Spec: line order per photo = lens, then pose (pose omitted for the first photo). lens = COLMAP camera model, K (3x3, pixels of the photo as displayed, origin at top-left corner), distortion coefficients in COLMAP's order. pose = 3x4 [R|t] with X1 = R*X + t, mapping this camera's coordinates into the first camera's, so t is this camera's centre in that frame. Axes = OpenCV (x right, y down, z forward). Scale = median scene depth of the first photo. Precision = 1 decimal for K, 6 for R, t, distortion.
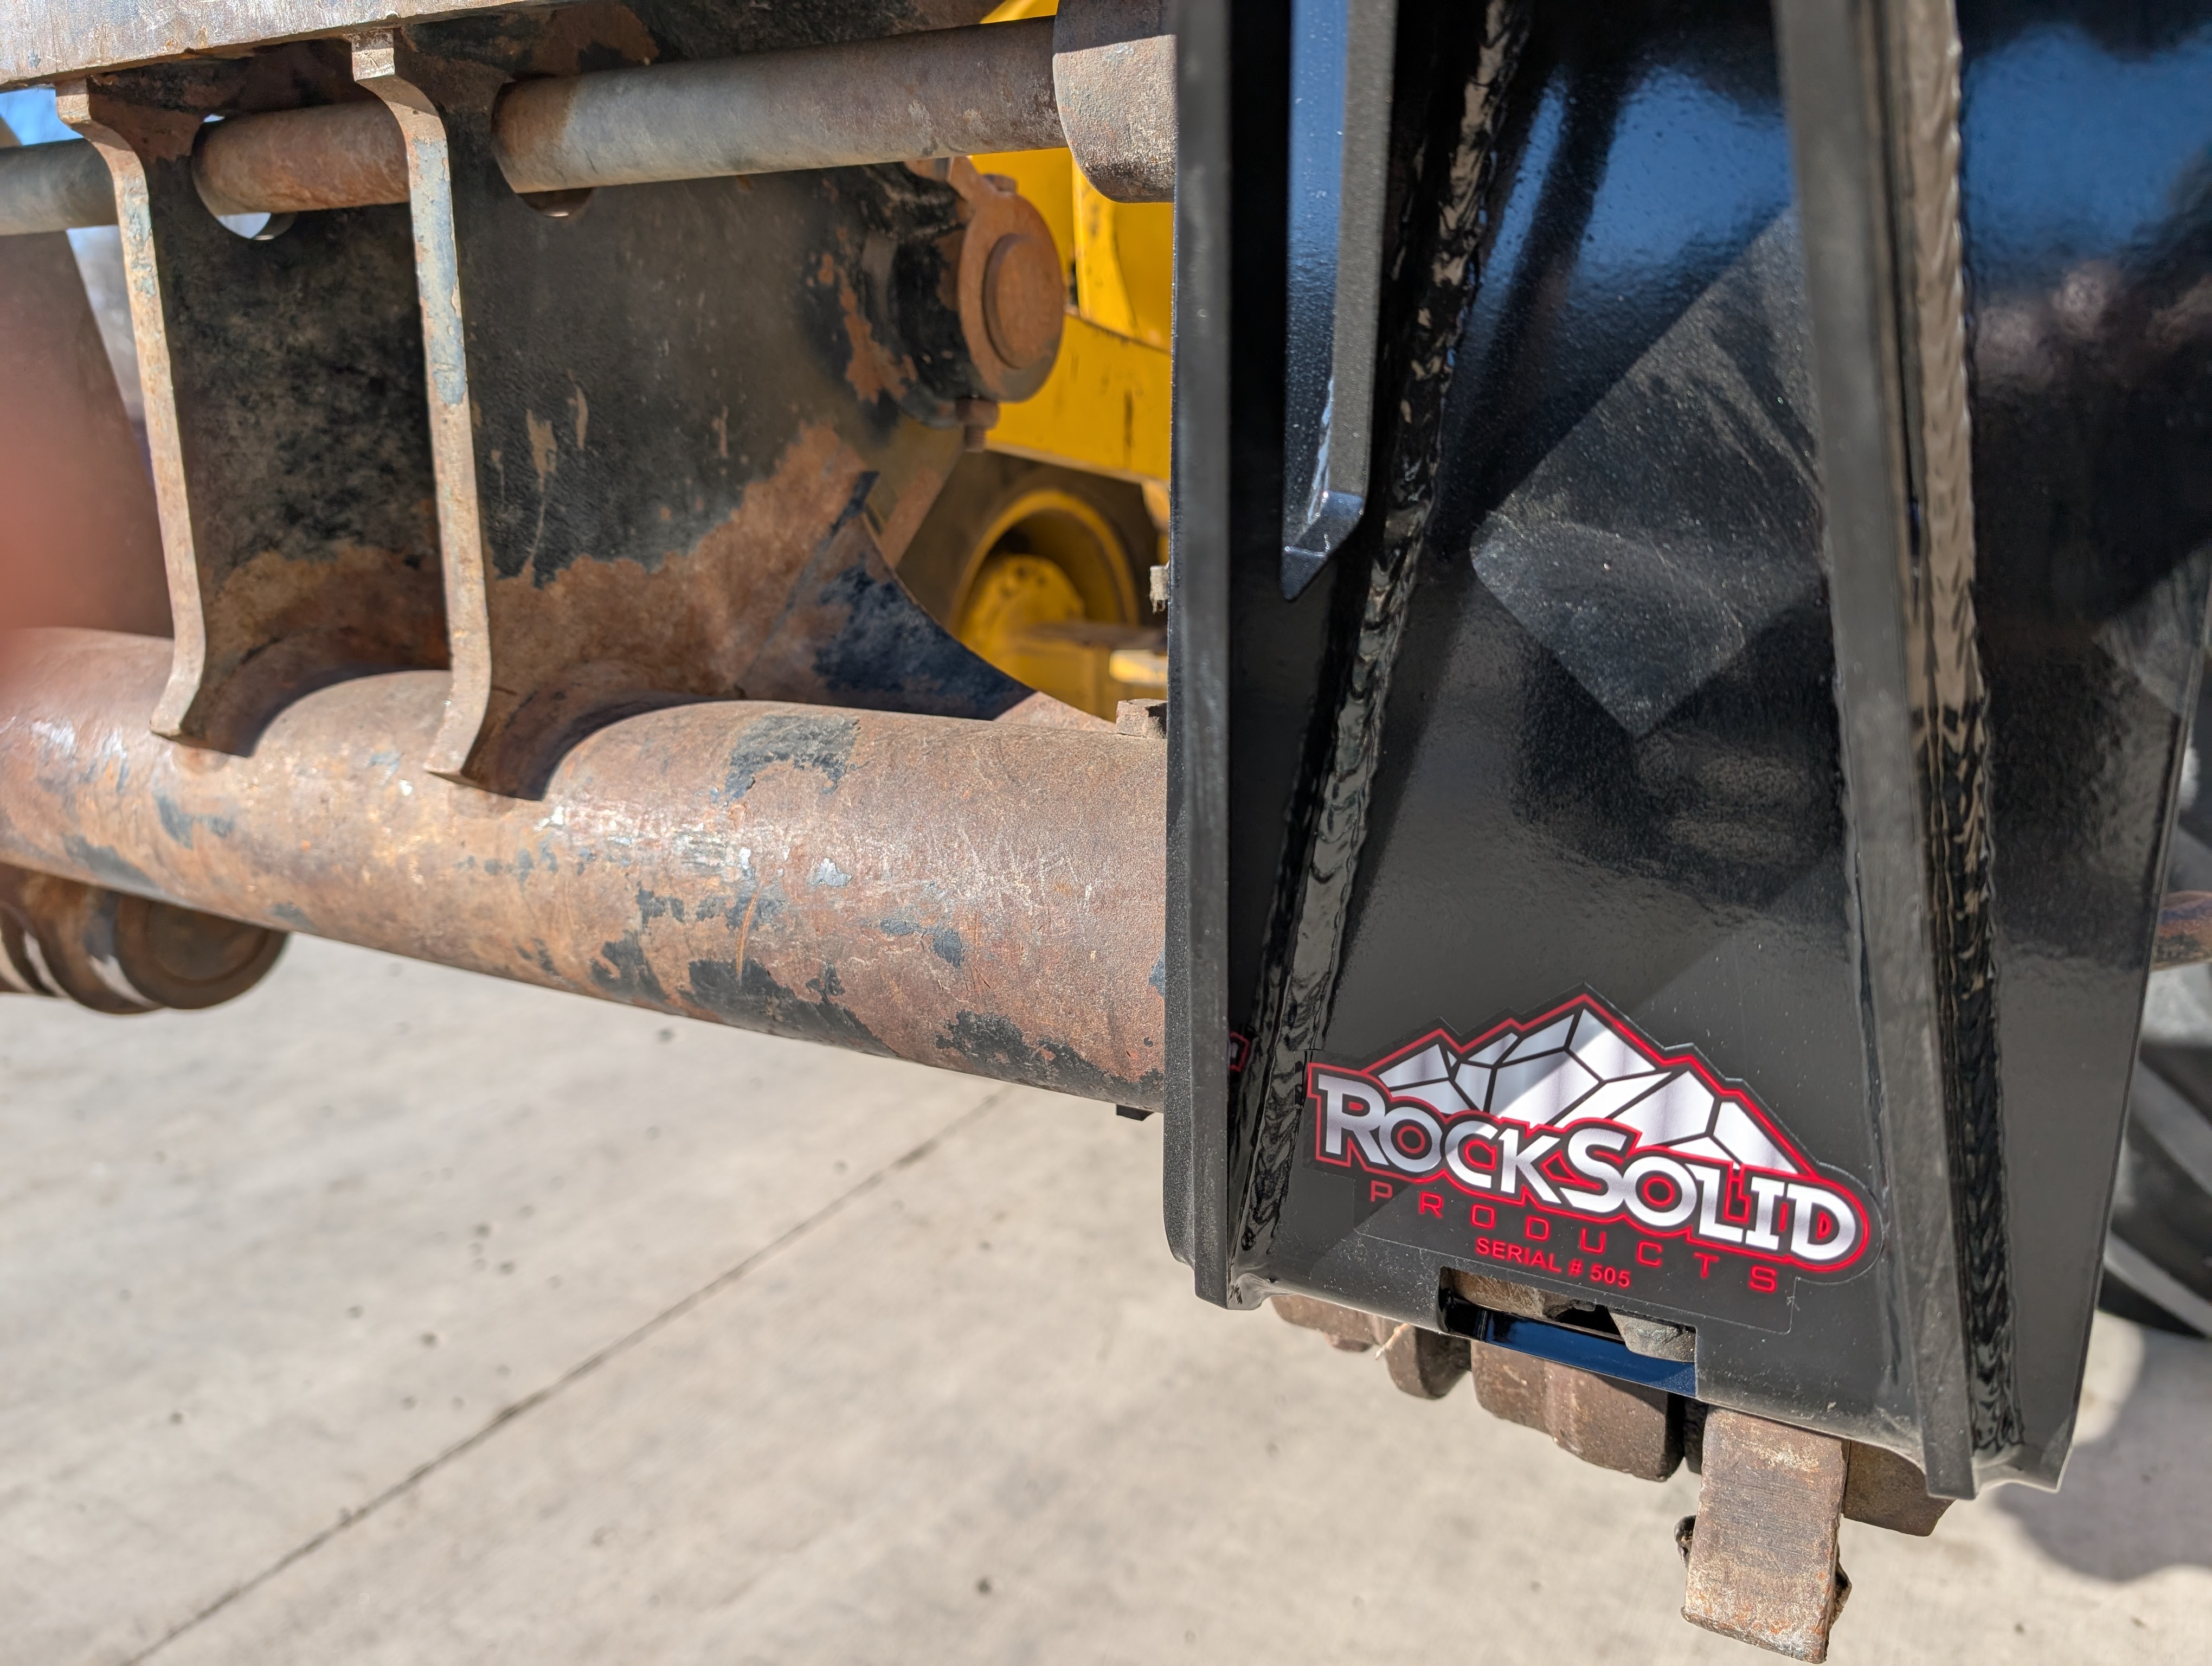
lens RADIAL K [[1611.3, 0, 1146.0], [0, 1611.3, 825.5], [0, 0, 1]] dist [-0.012083, -0.005735]
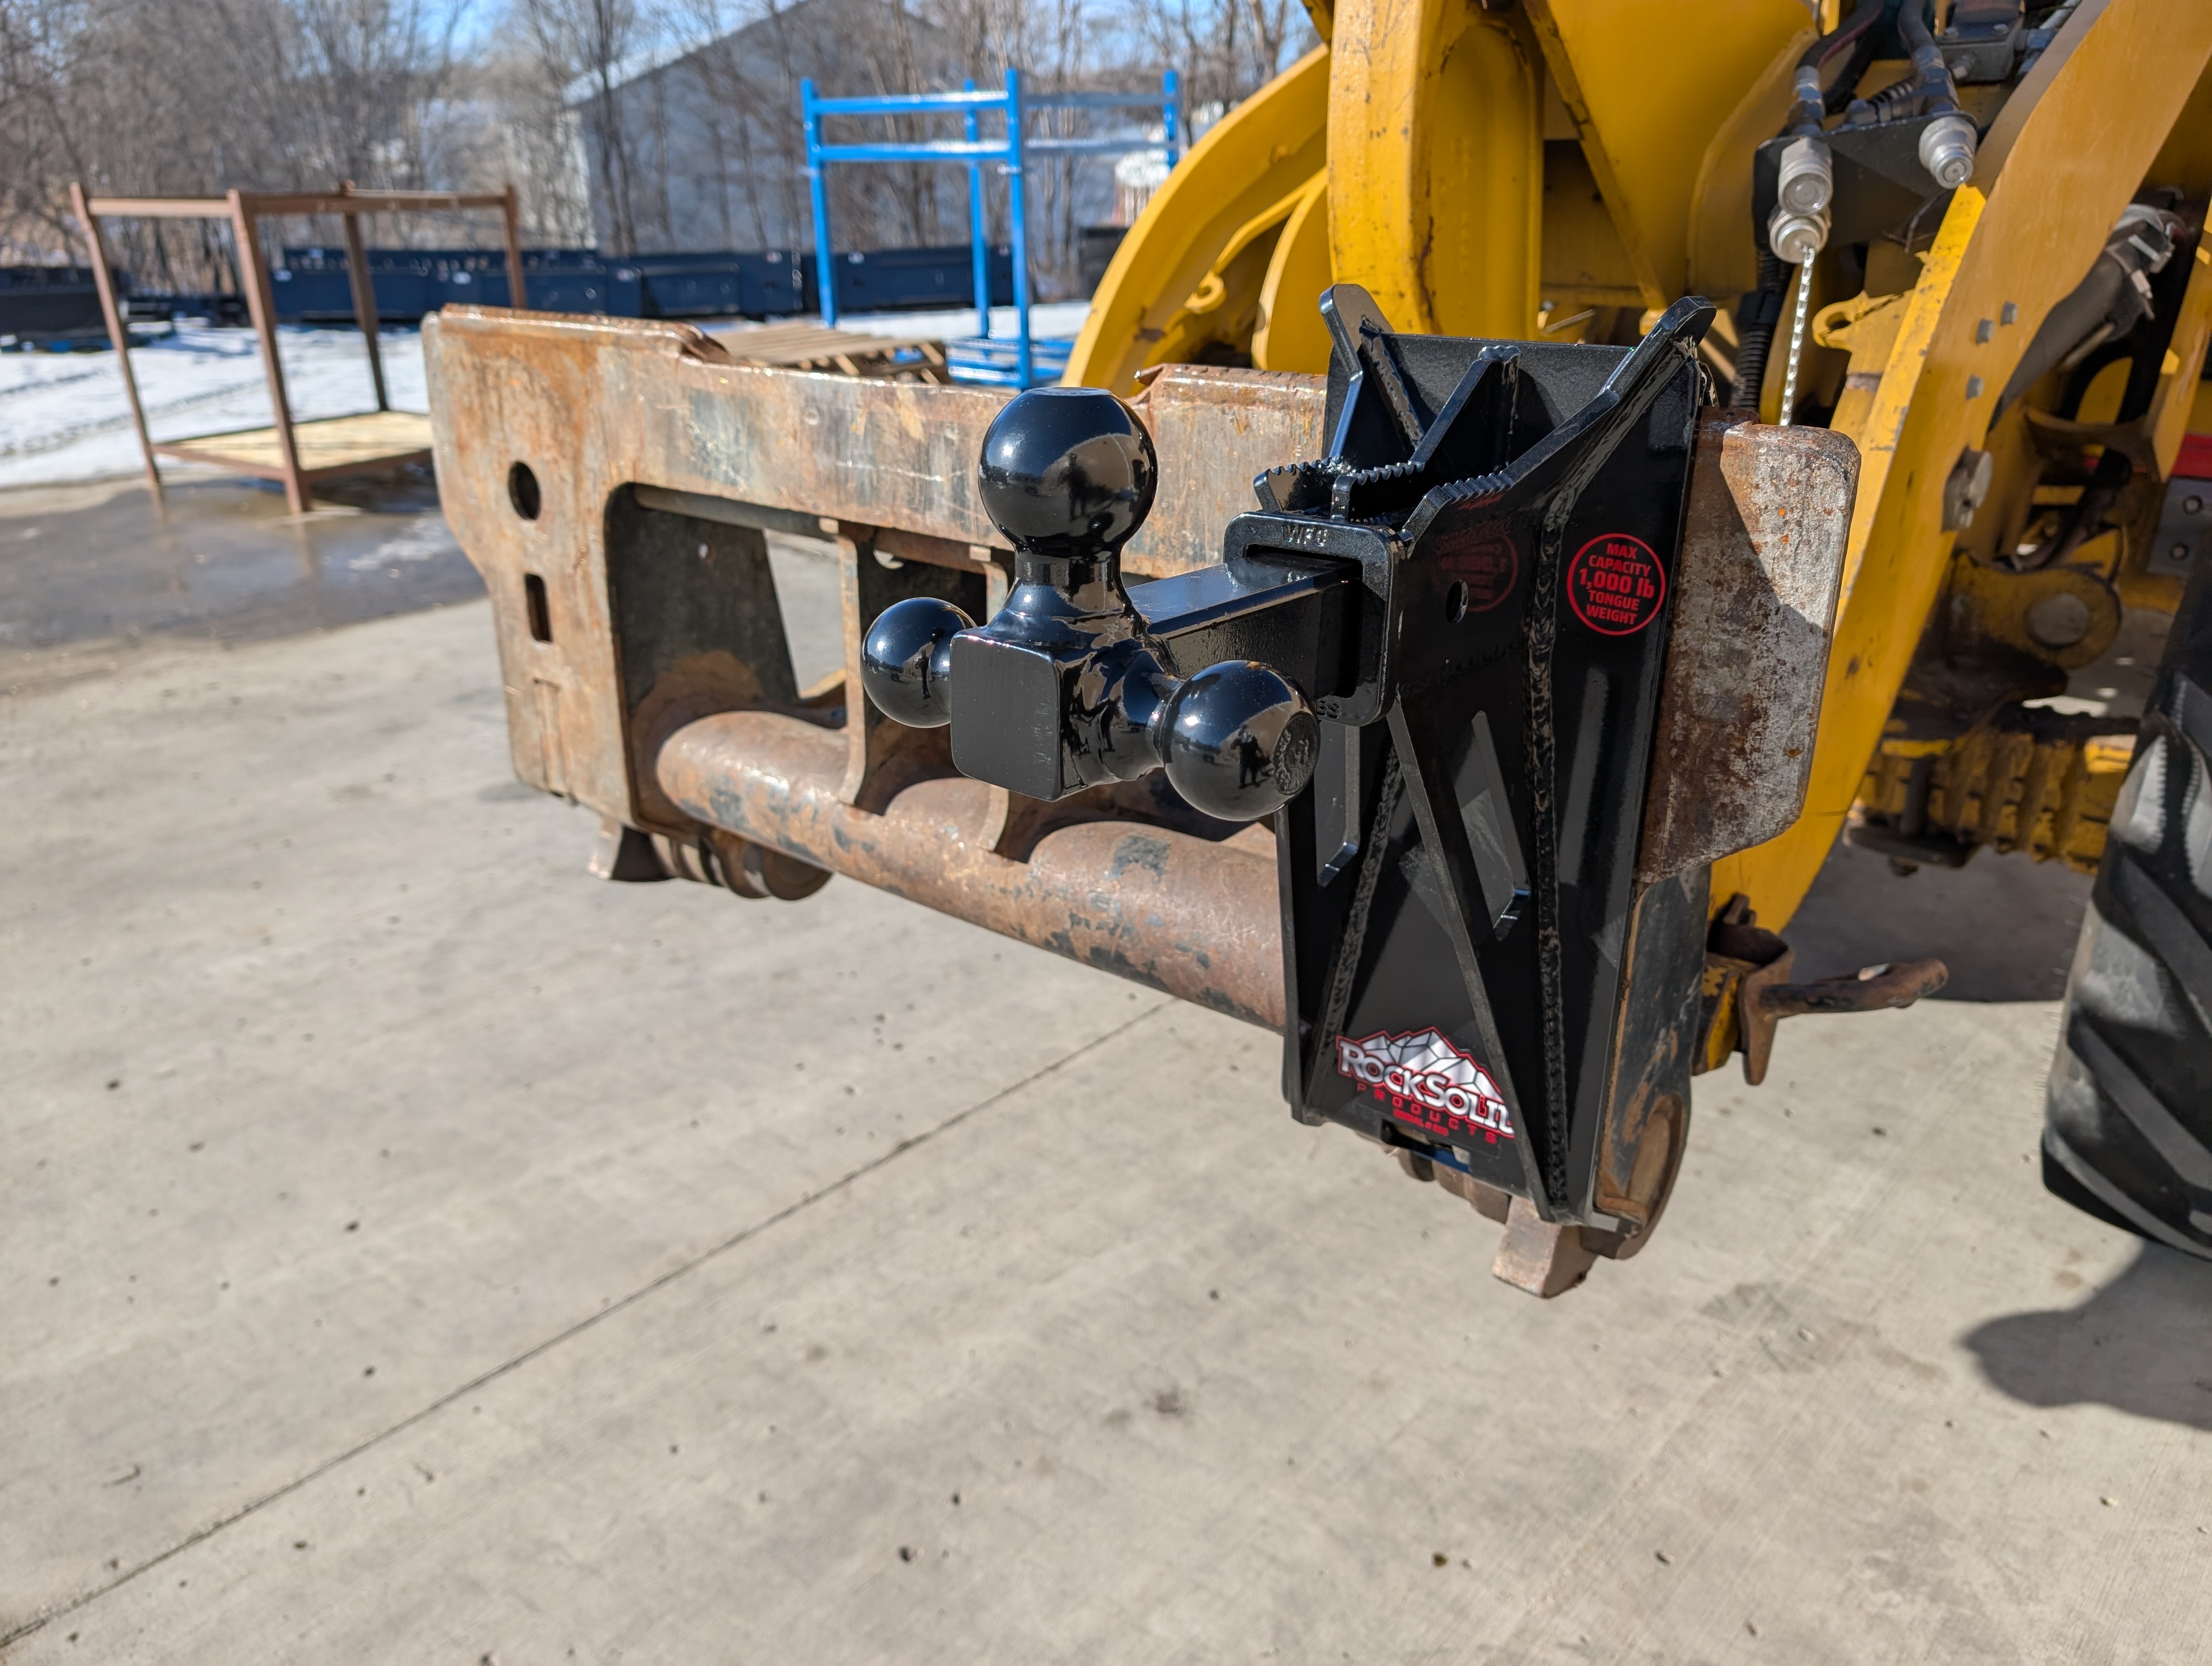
lens RADIAL K [[1611.3, 0, 1146.0], [0, 1611.3, 825.5], [0, 0, 1]] dist [-0.012083, -0.005735]
pose [[0.981082, 0.084189, -0.174329, 0.064466], [-0.063973, 0.990890, 0.118508, -0.137984], [0.182718, -0.105113, 0.977530, -0.450069]]
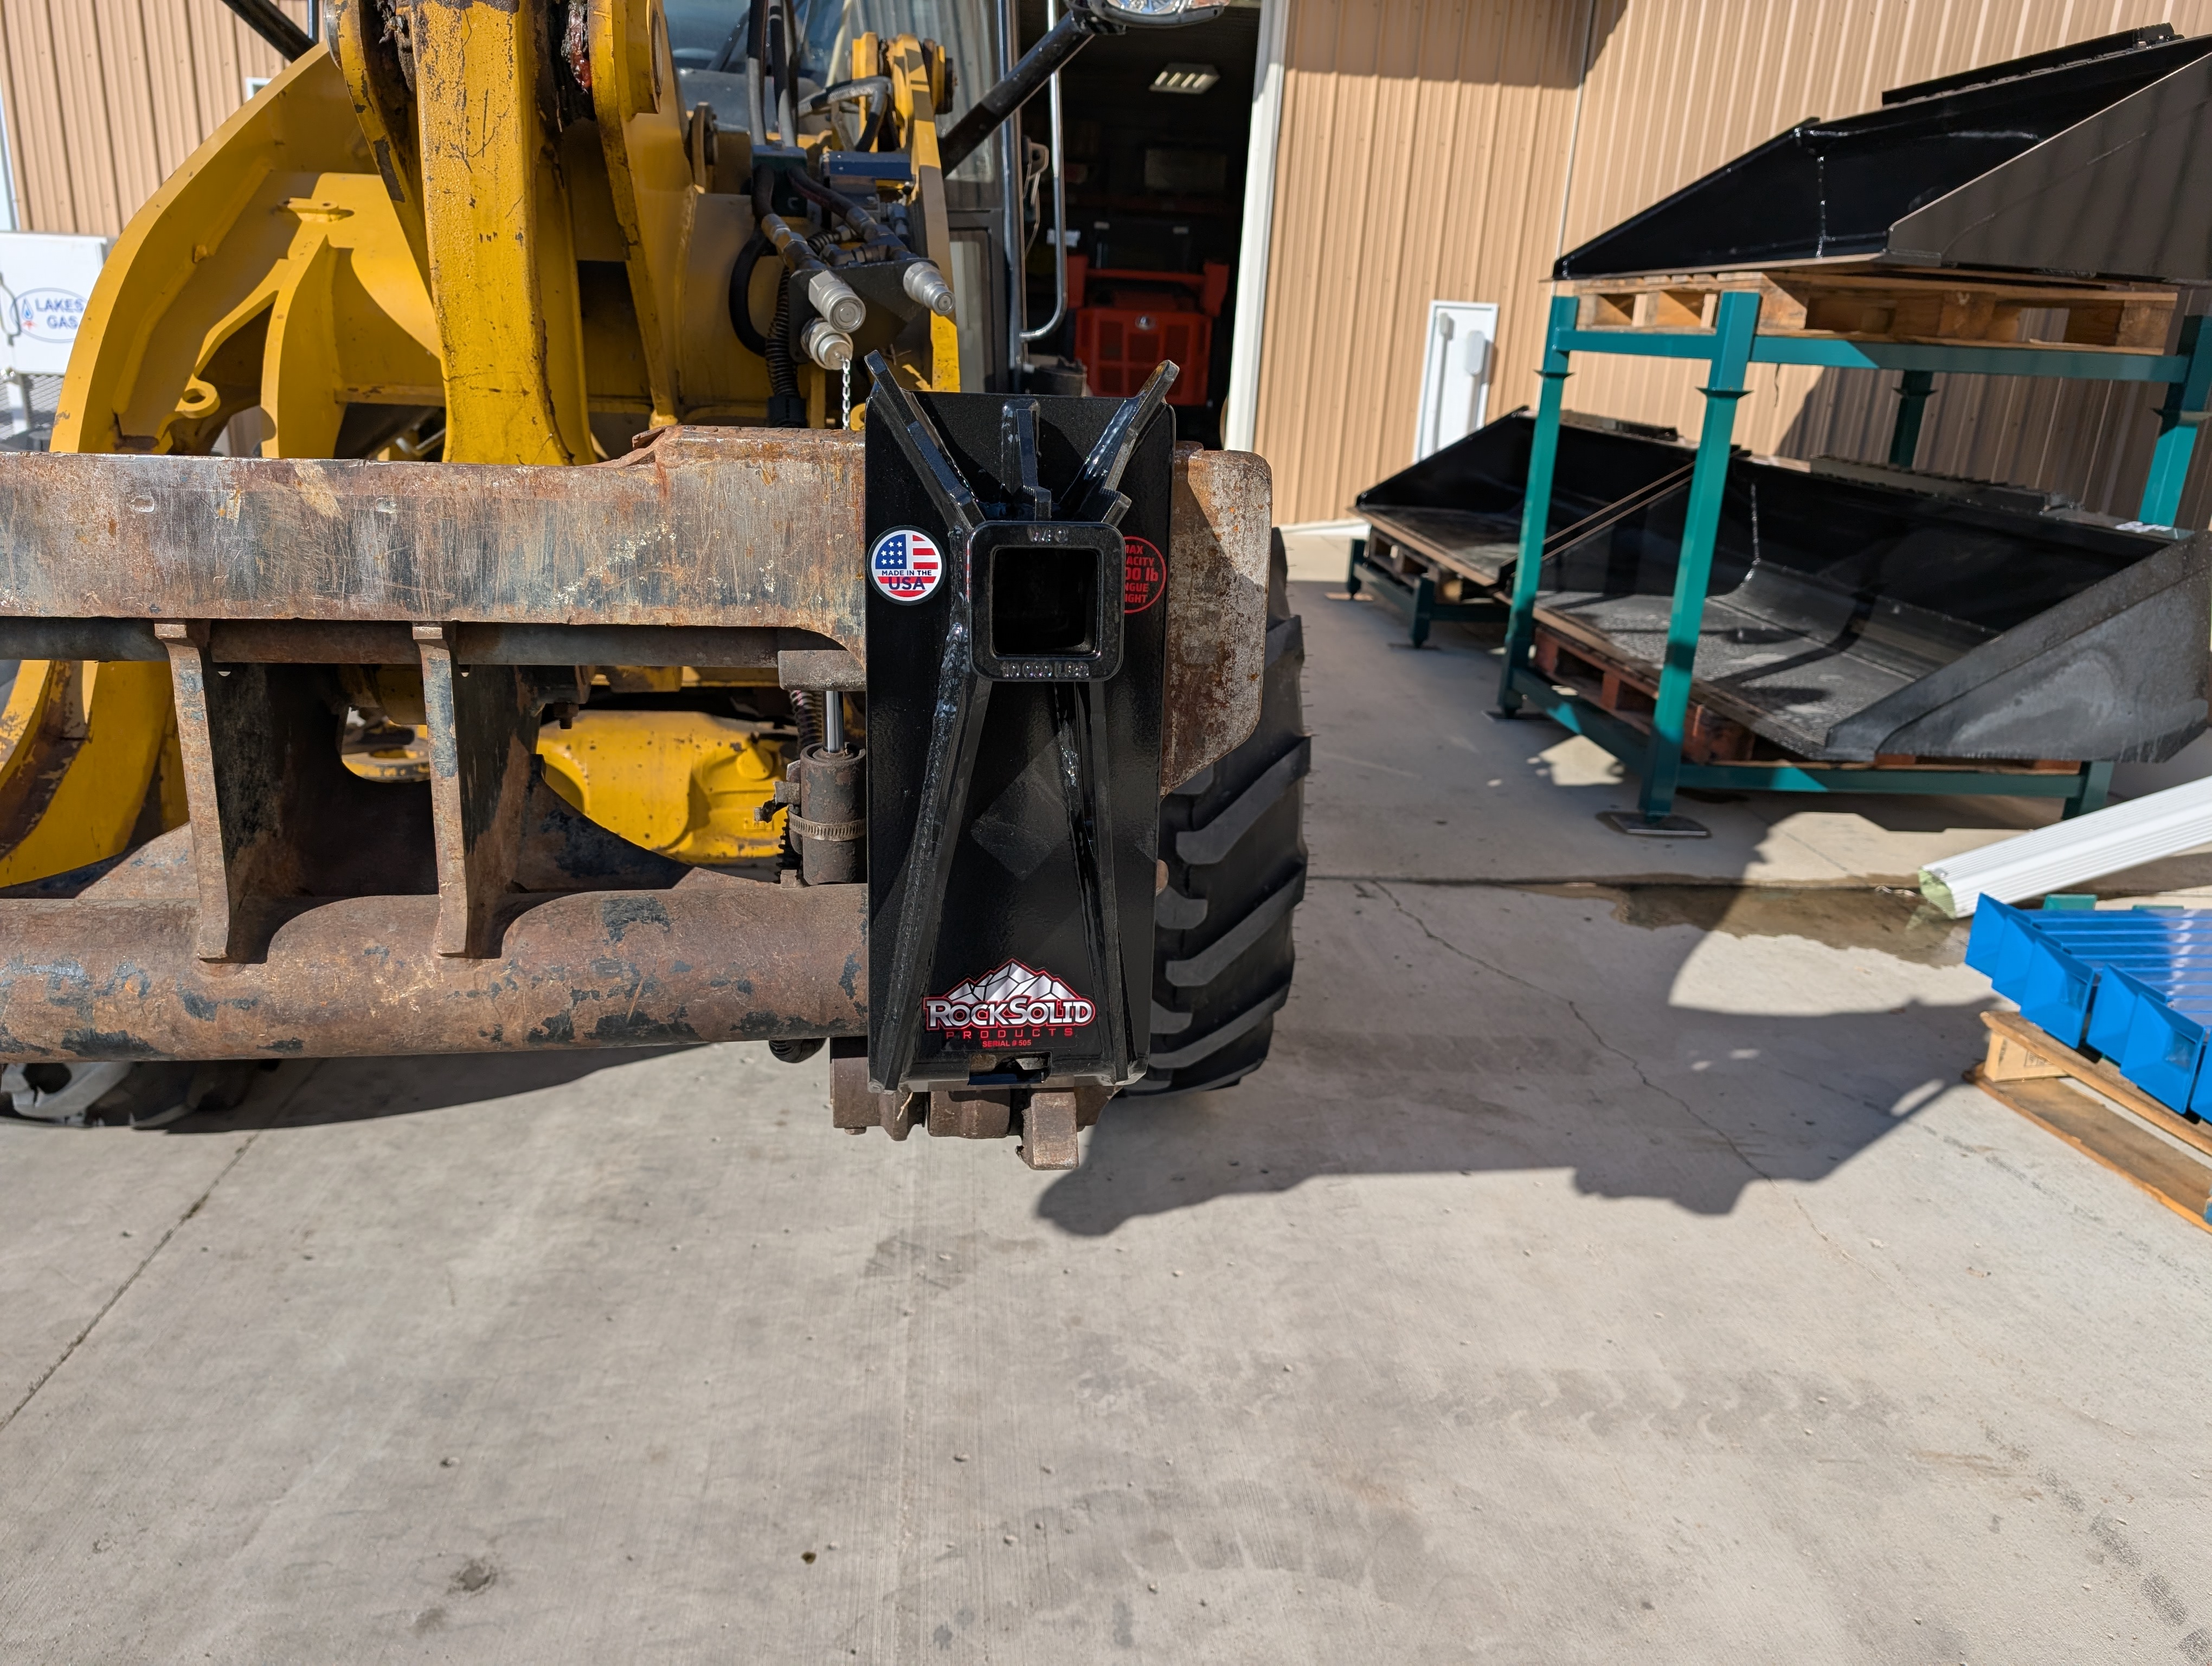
lens RADIAL K [[1540.1, 0, 1115.1], [0, 1540.1, 863.9], [0, 0, 1]] dist [0.079456, -0.138357]
pose [[0.801104, -0.139314, 0.582086, -0.366172], [0.113734, 0.990247, 0.080472, -0.084859], [-0.587620, 0.001736, 0.809135, -0.448993]]
